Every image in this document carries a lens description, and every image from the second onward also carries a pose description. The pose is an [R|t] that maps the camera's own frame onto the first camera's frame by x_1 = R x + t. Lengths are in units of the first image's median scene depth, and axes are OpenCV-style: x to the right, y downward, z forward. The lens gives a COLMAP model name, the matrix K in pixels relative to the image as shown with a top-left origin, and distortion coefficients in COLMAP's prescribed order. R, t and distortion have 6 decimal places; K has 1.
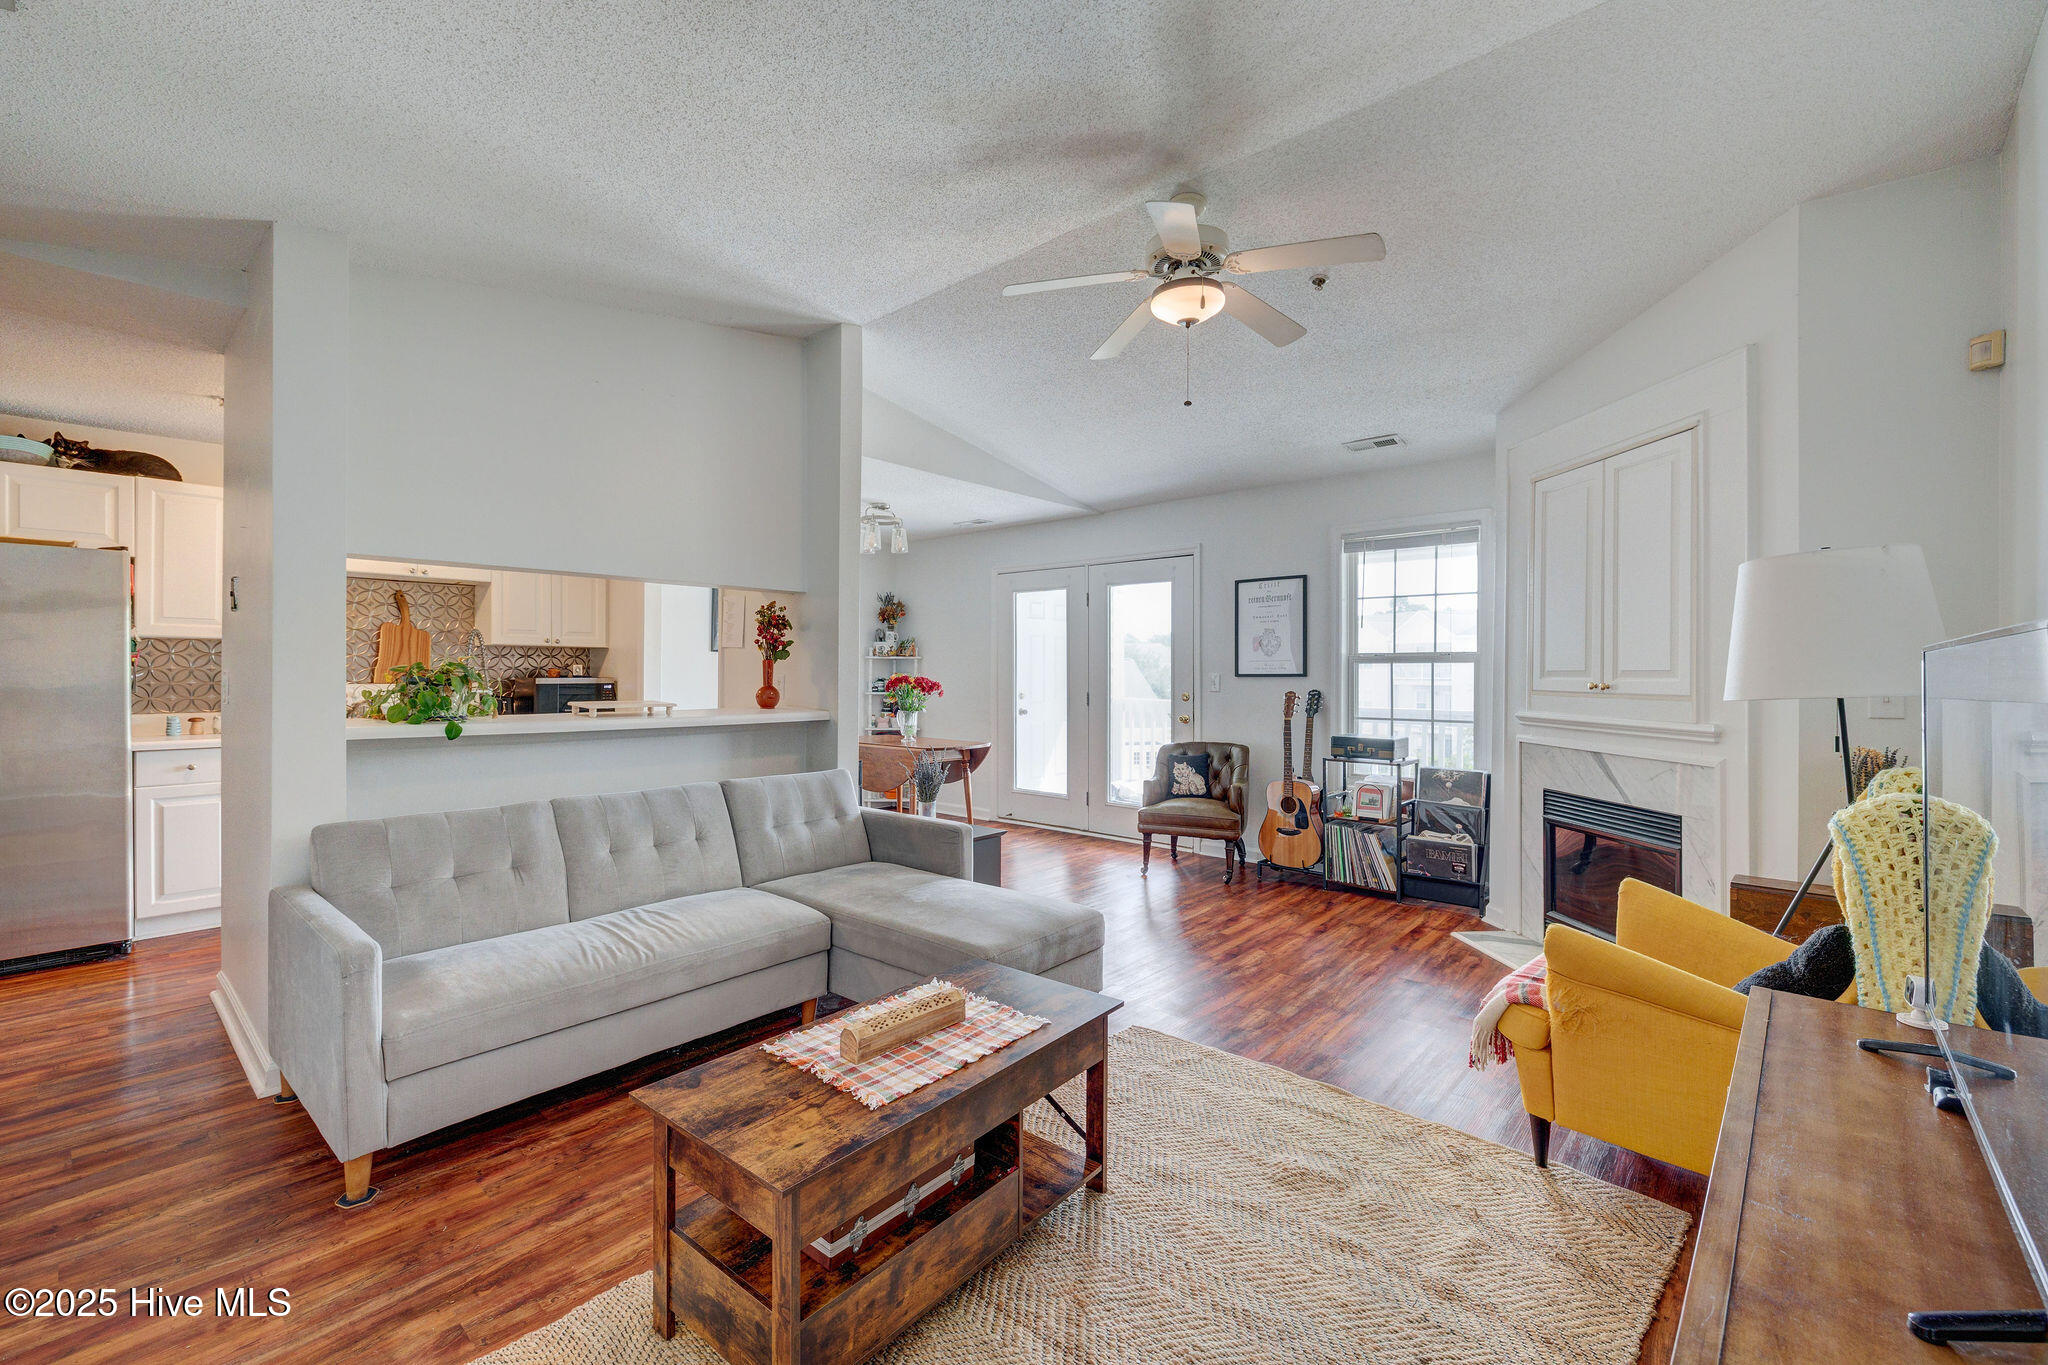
lens RADIAL K [[864.0, 0, 1007.2], [0, 864.0, 676.9], [0, 0, 1]] dist [0.001003, -0.000299]
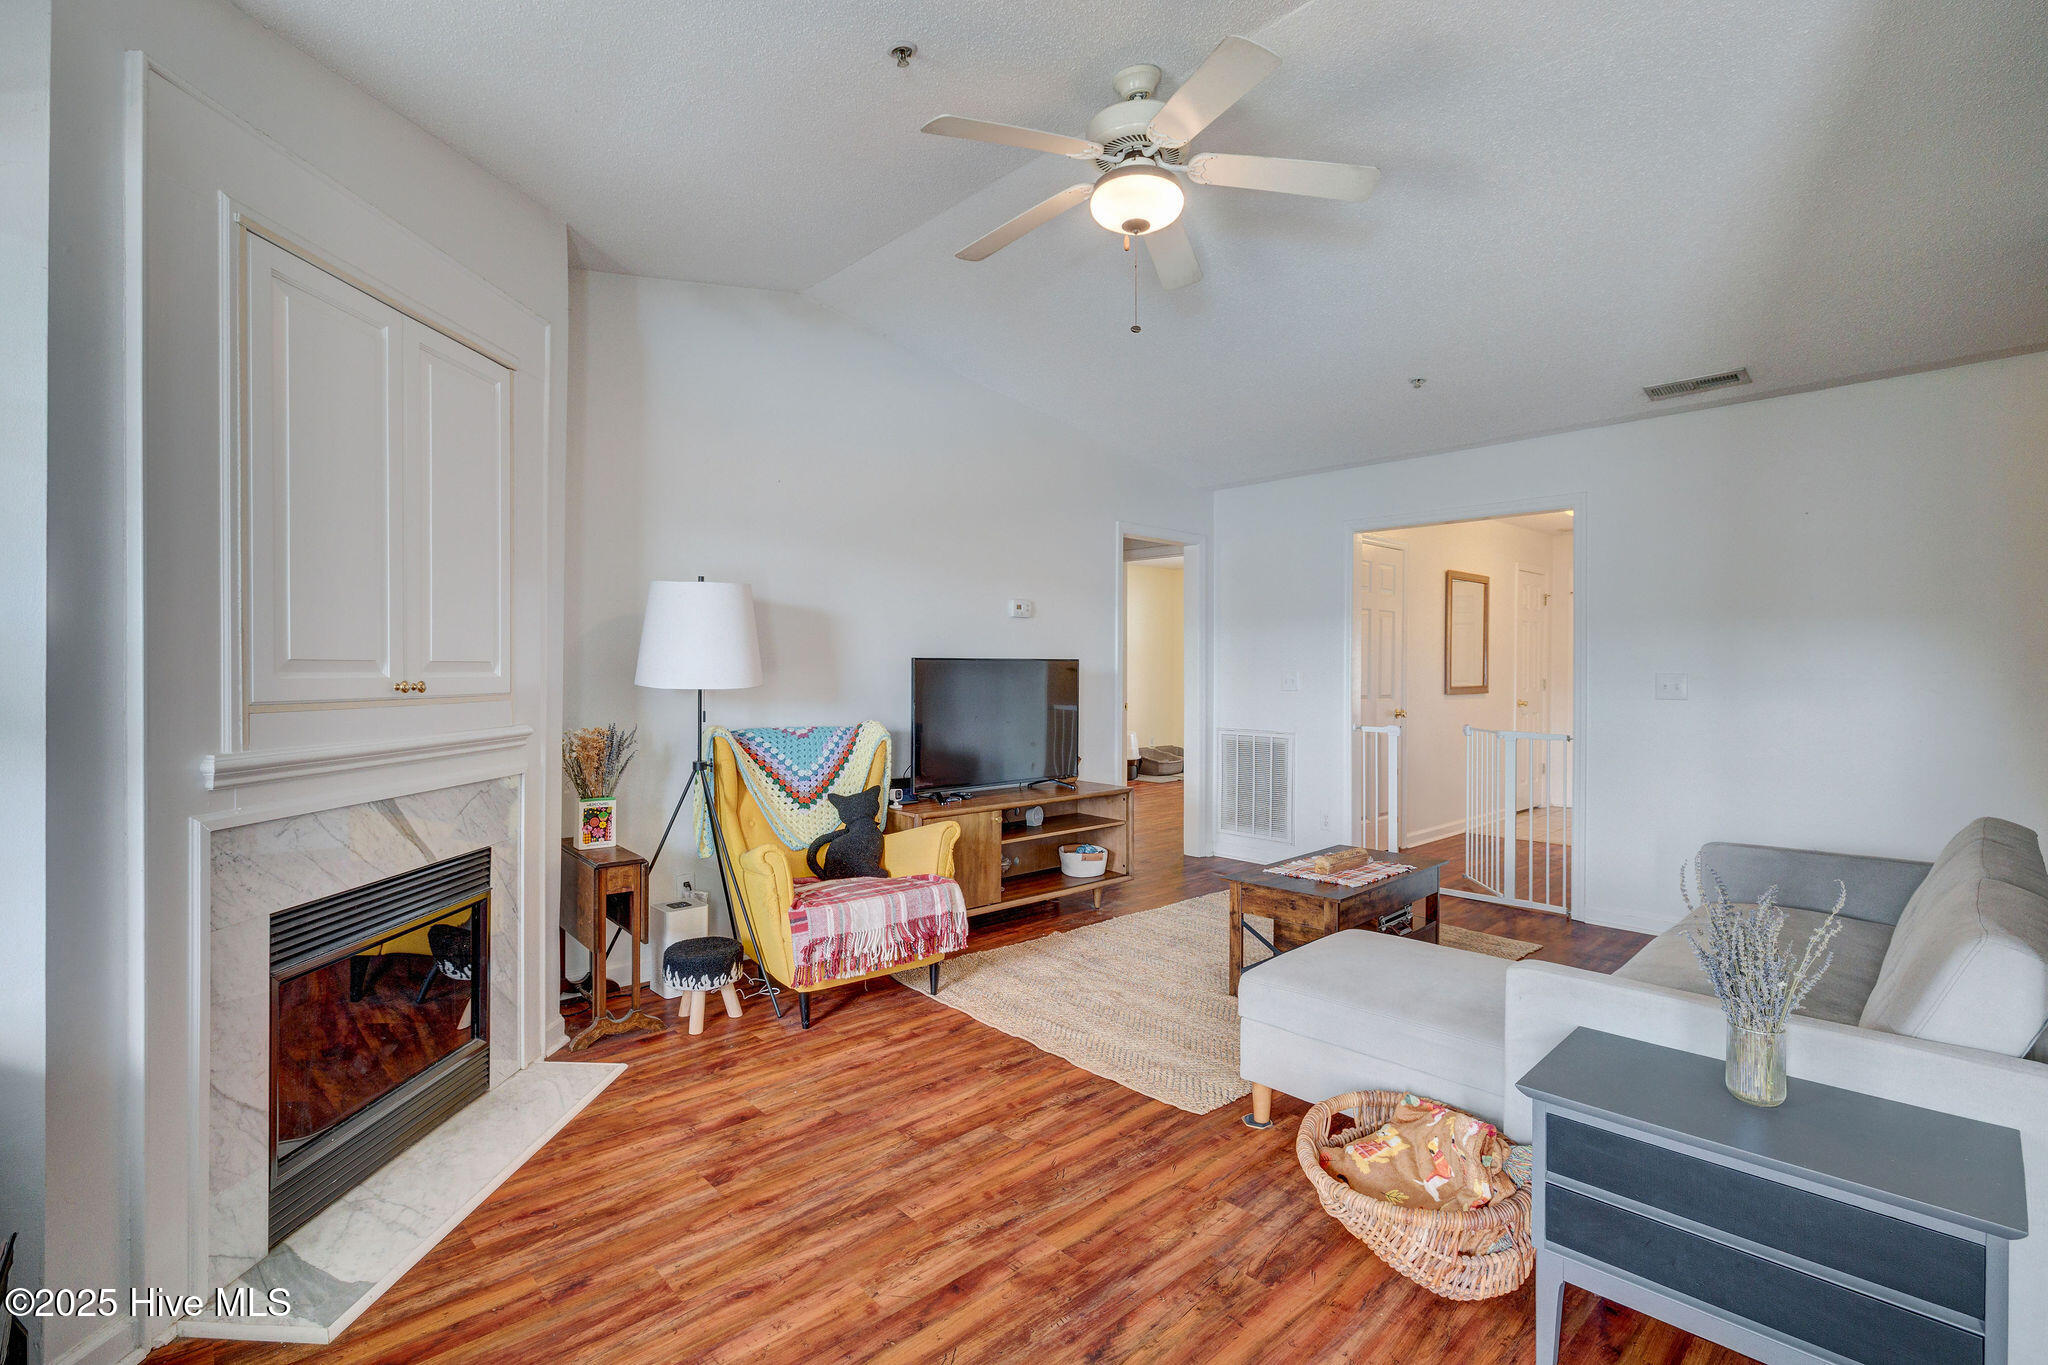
lens RADIAL K [[935.6, 0, 1020.3], [0, 935.6, 673.2], [0, 0, 1]] dist [0.001833, -0.000089]
pose [[-0.995798, -0.004844, 0.091450, 0.164639], [-0.004133, 0.999960, 0.007958, -0.003891], [-0.091485, 0.007547, -0.995778, 1.332575]]
